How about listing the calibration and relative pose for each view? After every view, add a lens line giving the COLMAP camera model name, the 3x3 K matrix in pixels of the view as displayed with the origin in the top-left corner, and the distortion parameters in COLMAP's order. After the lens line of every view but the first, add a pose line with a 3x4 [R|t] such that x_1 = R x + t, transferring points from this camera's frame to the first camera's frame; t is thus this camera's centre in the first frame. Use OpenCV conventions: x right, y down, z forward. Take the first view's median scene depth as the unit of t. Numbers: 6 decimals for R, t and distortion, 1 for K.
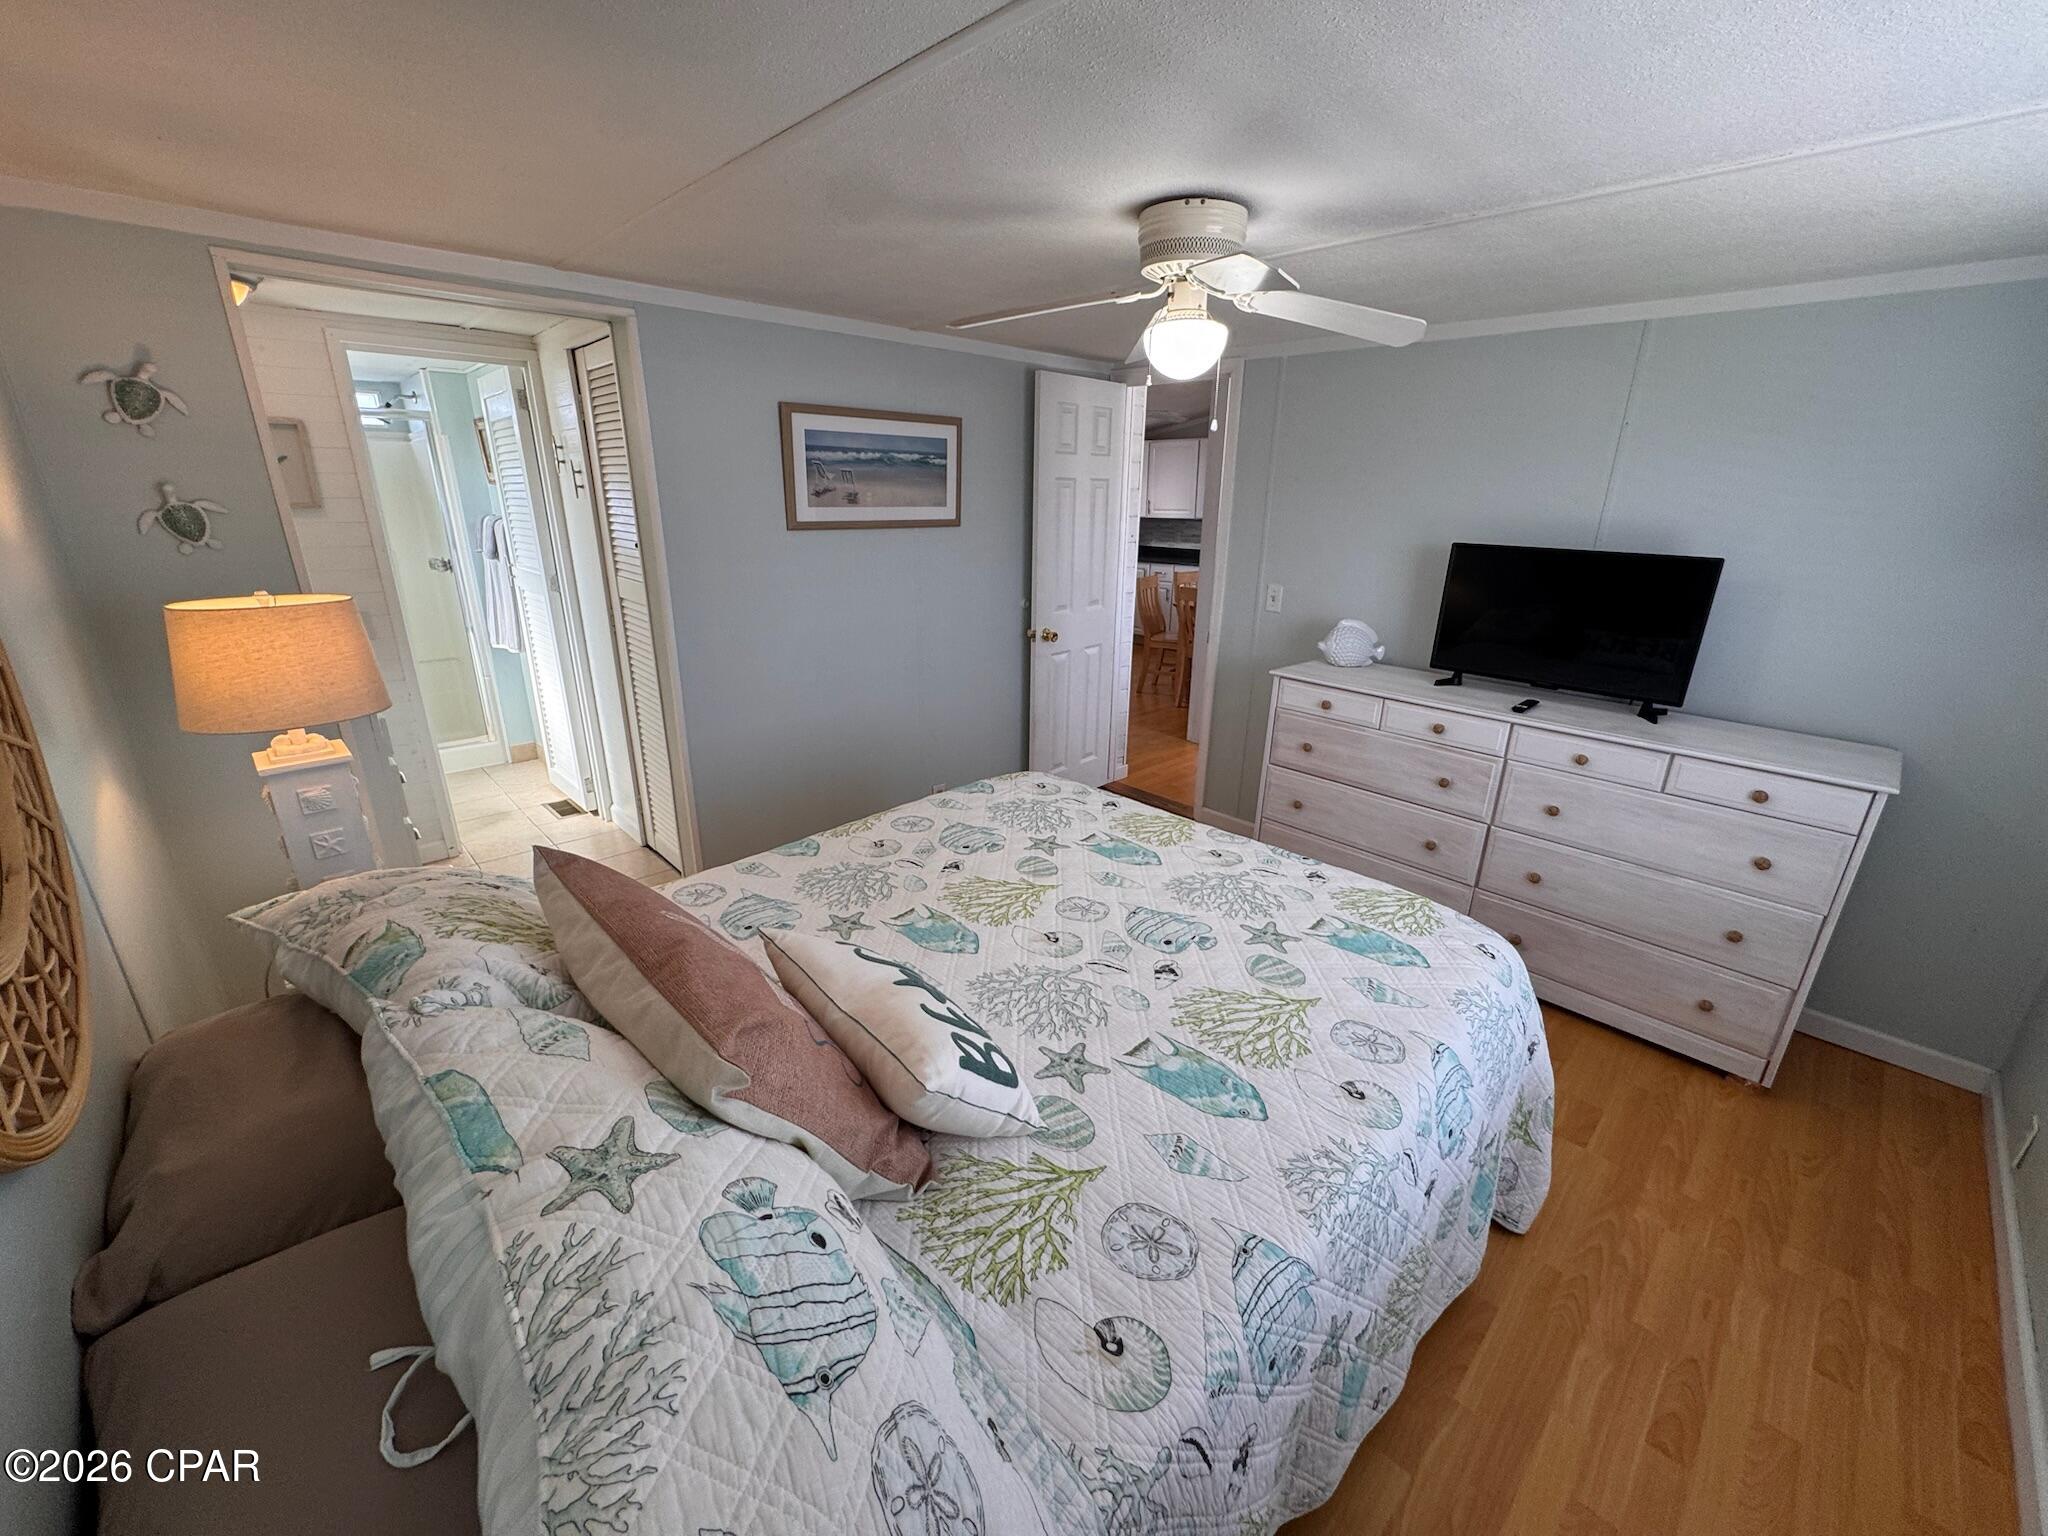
lens RADIAL K [[820.7, 0, 1025.3], [0, 820.7, 768.4], [0, 0, 1]] dist [-0.008304, 0.000549]
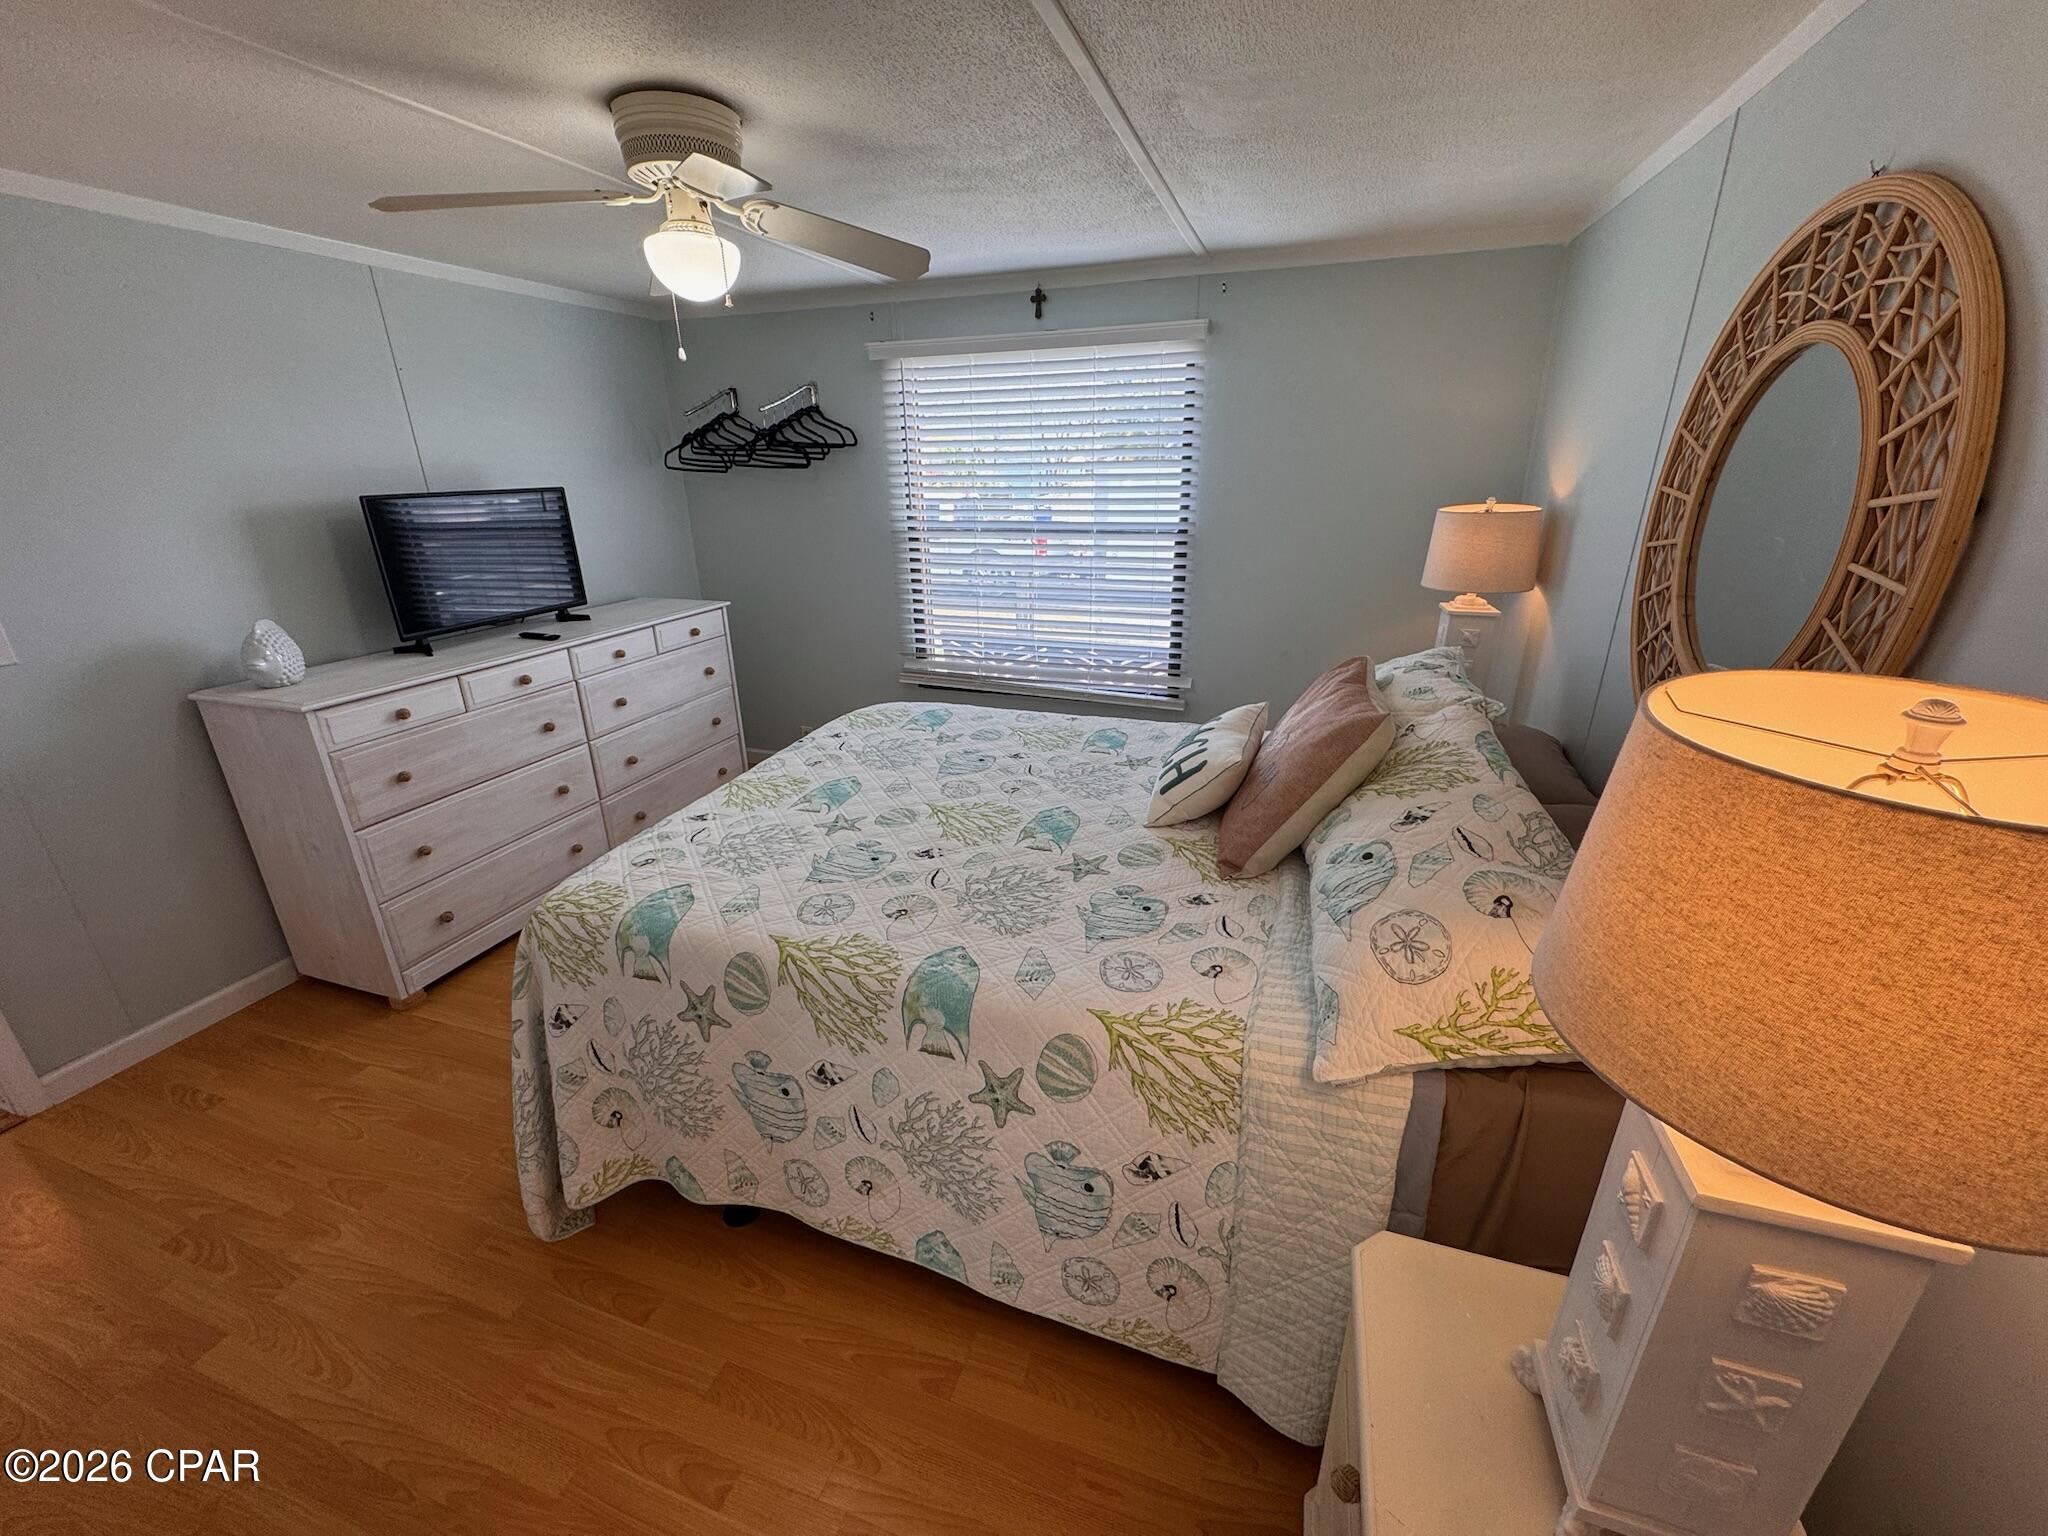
lens RADIAL K [[820.7, 0, 1021.5], [0, 820.7, 768.7], [0, 0, 1]] dist [-0.008304, 0.000549]
pose [[-0.456756, -0.327142, 0.827256, -0.768076], [0.294755, 0.821743, 0.487706, -0.328630], [-0.839341, 0.466601, -0.278910, 1.022134]]
